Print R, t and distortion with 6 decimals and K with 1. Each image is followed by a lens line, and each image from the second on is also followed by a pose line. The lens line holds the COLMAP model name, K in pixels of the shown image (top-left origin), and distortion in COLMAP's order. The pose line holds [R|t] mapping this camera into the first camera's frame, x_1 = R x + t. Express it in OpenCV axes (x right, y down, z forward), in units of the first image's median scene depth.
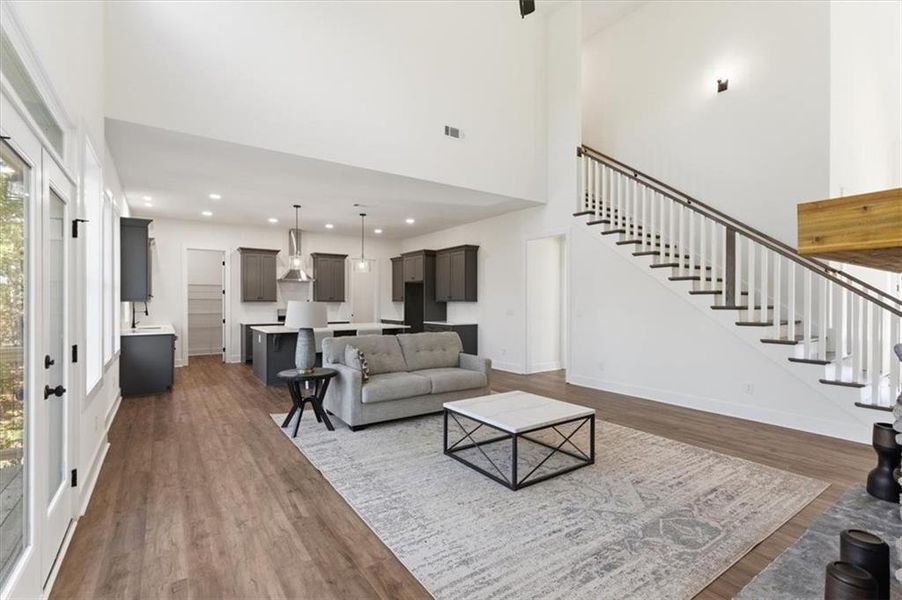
lens RADIAL K [[415.9, 0, 451.0], [0, 415.9, 300.0], [0, 0, 1]] dist [0.003034, -0.000052]
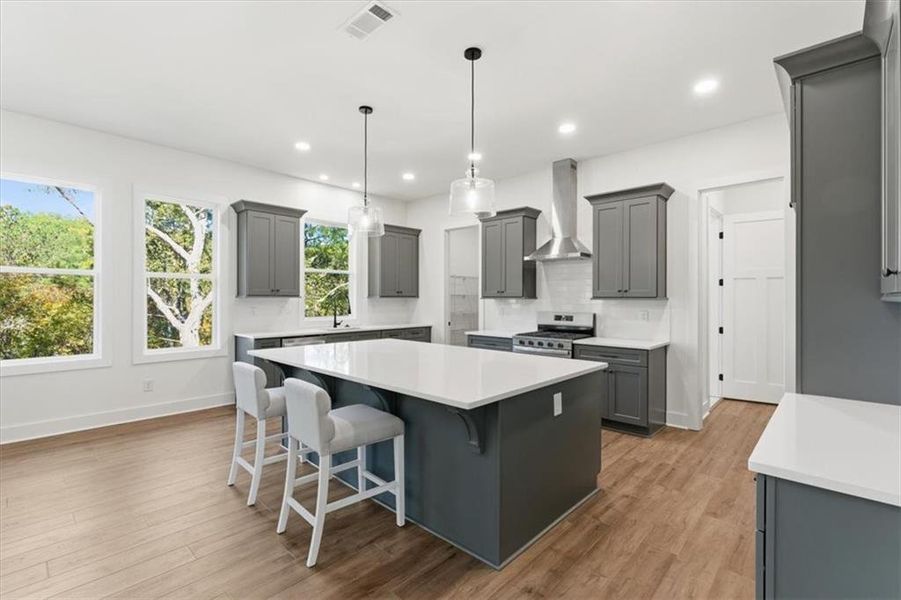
lens RADIAL K [[409.5, 0, 448.1], [0, 409.5, 298.3], [0, 0, 1]] dist [-0.001205, 0.000036]
pose [[0.204745, -0.000630, -0.978815, 0.231541], [0.001208, 0.999999, -0.000391, 0.007931], [0.978815, -0.001102, 0.204746, 1.658229]]
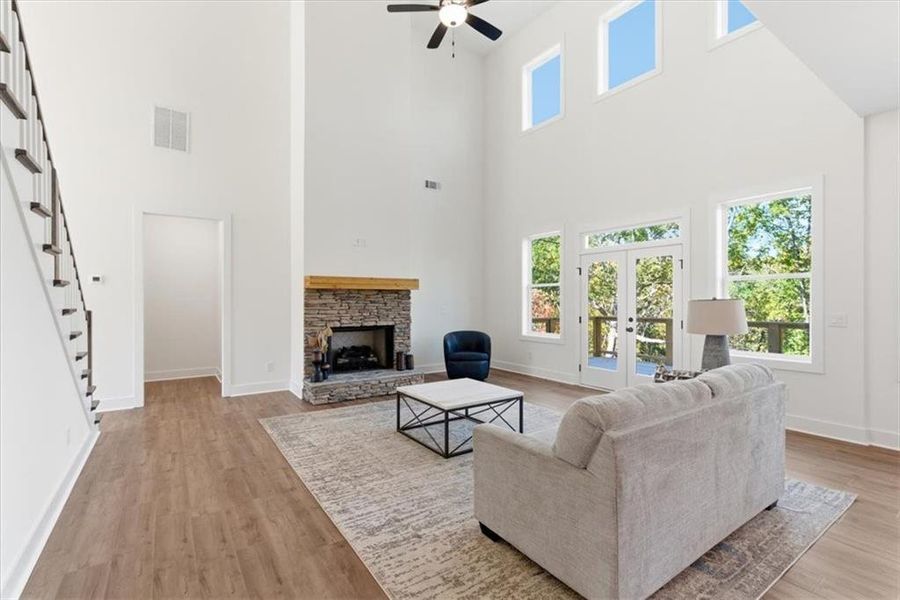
lens RADIAL K [[409.1, 0, 447.6], [0, 409.1, 298.3], [0, 0, 1]] dist [-0.001205, 0.000036]
pose [[-0.999957, 0.000676, 0.009213, 0.143980], [0.000600, 0.999967, -0.008160, 0.006488], [-0.009218, -0.008154, -0.999924, 1.742082]]
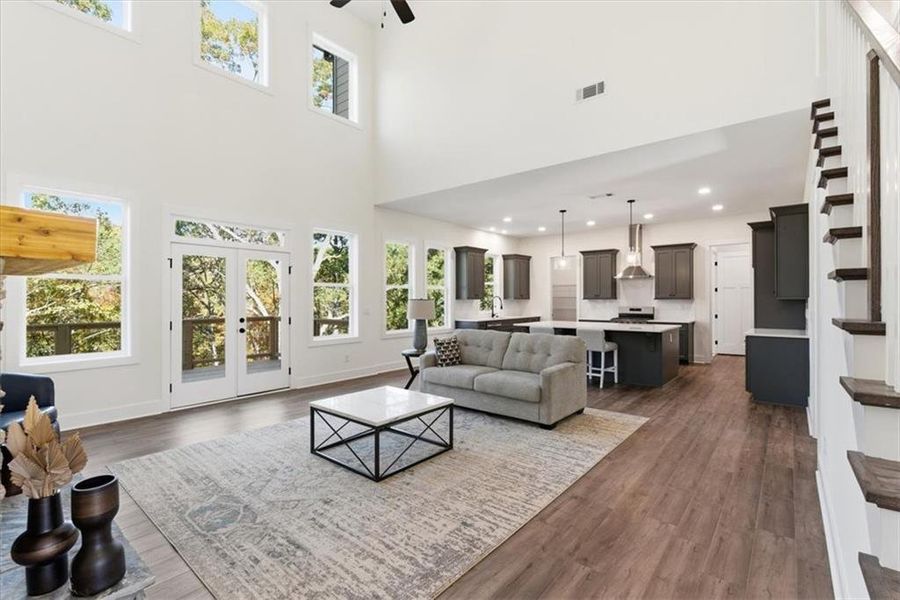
lens RADIAL K [[409.1, 0, 447.6], [0, 409.1, 298.3], [0, 0, 1]] dist [-0.001205, 0.000036]
pose [[0.258446, -0.001722, -0.966024, 0.966833], [0.005434, 0.999985, -0.000329, -0.000687], [0.966011, -0.005165, 0.258451, 0.724374]]
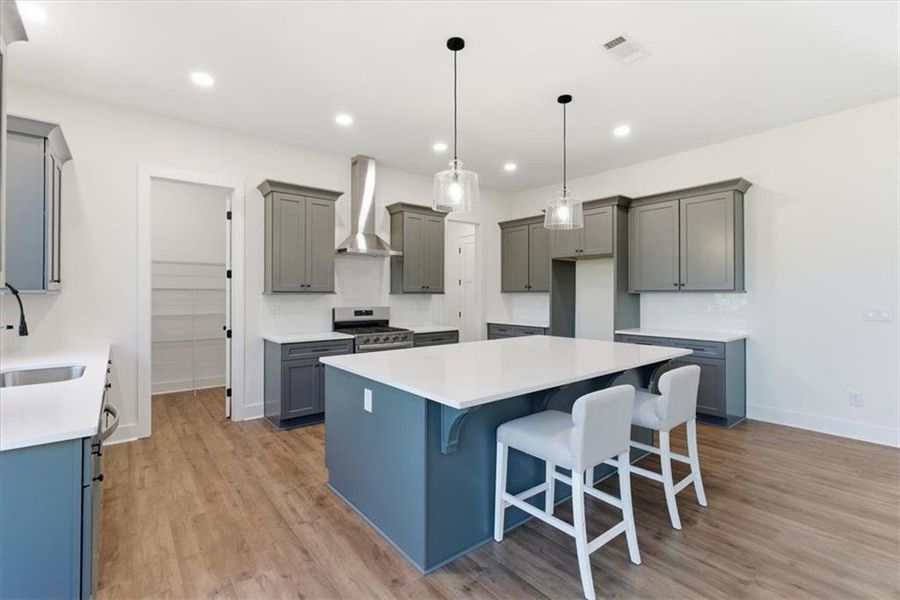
lens RADIAL K [[408.6, 0, 452.7], [0, 408.6, 293.1], [0, 0, 1]] dist [0.004828, 0.000656]
pose [[0.997394, -0.002019, 0.072122, -0.658950], [0.001712, 0.999989, 0.004317, 0.002568], [-0.072130, -0.004182, 0.997386, 1.040680]]
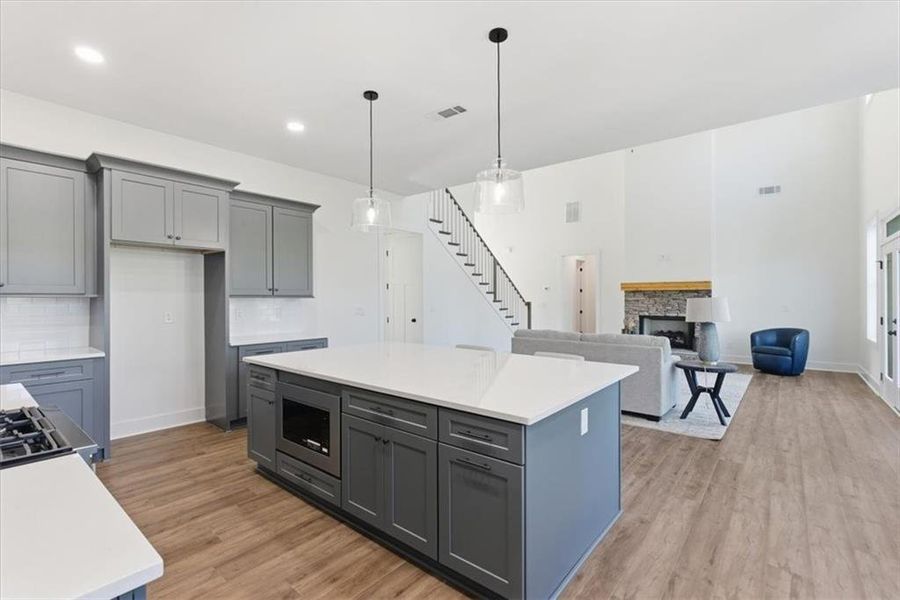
lens RADIAL K [[408.6, 0, 452.7], [0, 408.6, 293.1], [0, 0, 1]] dist [0.004828, 0.000656]
pose [[-0.274717, 0.010763, 0.961465, -1.164759], [-0.003597, 0.999919, -0.012222, 0.006356], [-0.961518, -0.006816, -0.274656, 1.891345]]
